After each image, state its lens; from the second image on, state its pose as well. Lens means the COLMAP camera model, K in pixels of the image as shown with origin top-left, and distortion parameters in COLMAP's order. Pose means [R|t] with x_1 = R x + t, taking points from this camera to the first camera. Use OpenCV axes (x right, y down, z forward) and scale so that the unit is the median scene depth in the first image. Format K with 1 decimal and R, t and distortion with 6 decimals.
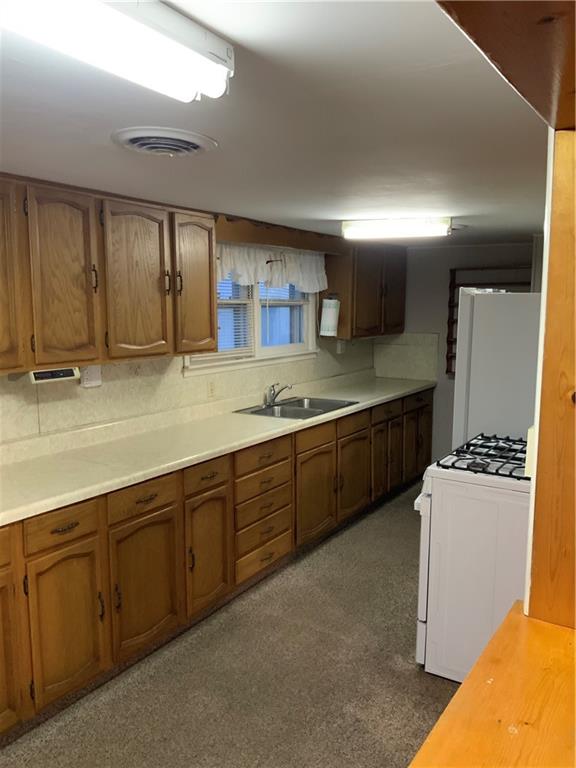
lens RADIAL K [[626.1, 0, 288.0], [0, 626.1, 384.0], [0, 0, 1]] dist [0.009304, -0.003598]
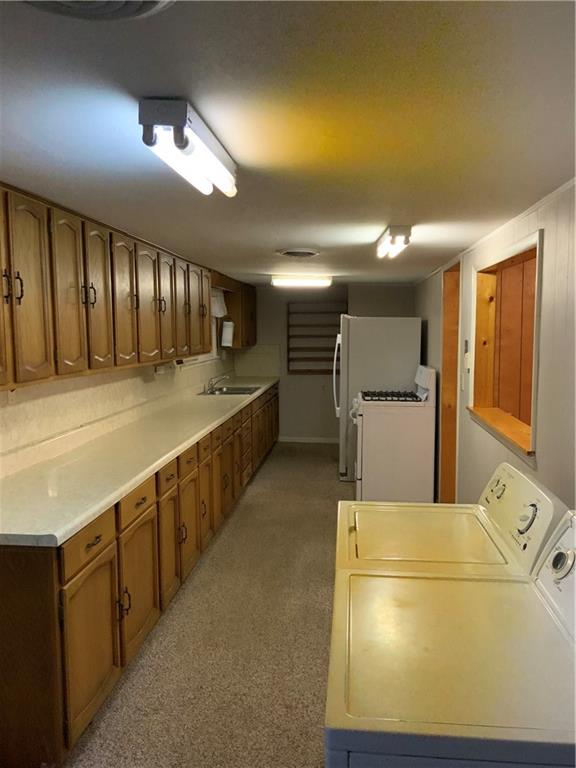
lens RADIAL K [[626.1, 0, 288.0], [0, 626.1, 384.0], [0, 0, 1]] dist [0.009304, -0.003598]
pose [[0.890644, -0.043774, 0.452589, -0.541501], [0.063494, 0.997576, -0.028464, 0.071266], [-0.450247, 0.054088, 0.891265, -0.428960]]
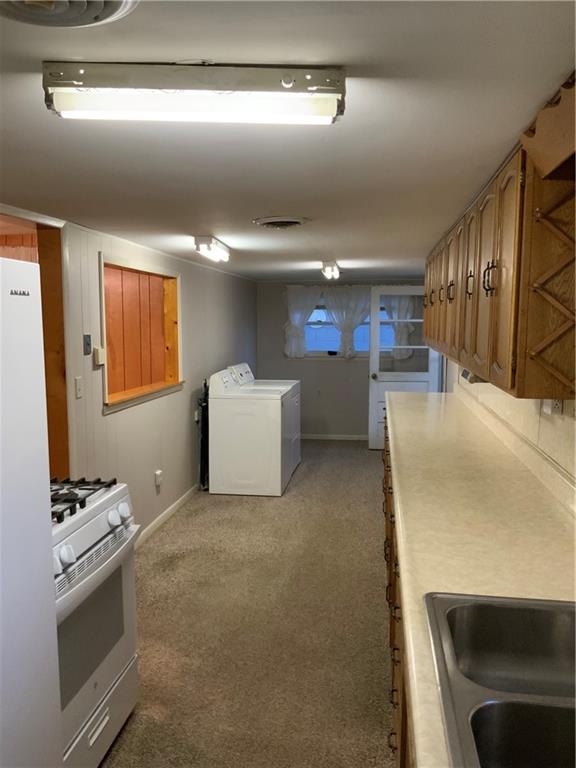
lens RADIAL K [[626.1, 0, 288.0], [0, 626.1, 384.0], [0, 0, 1]] dist [0.009304, -0.003598]
pose [[-0.908018, 0.044683, -0.416541, 0.225768], [-0.055529, 0.972685, 0.225389, -0.137640], [0.415234, 0.227787, -0.880735, 1.104365]]
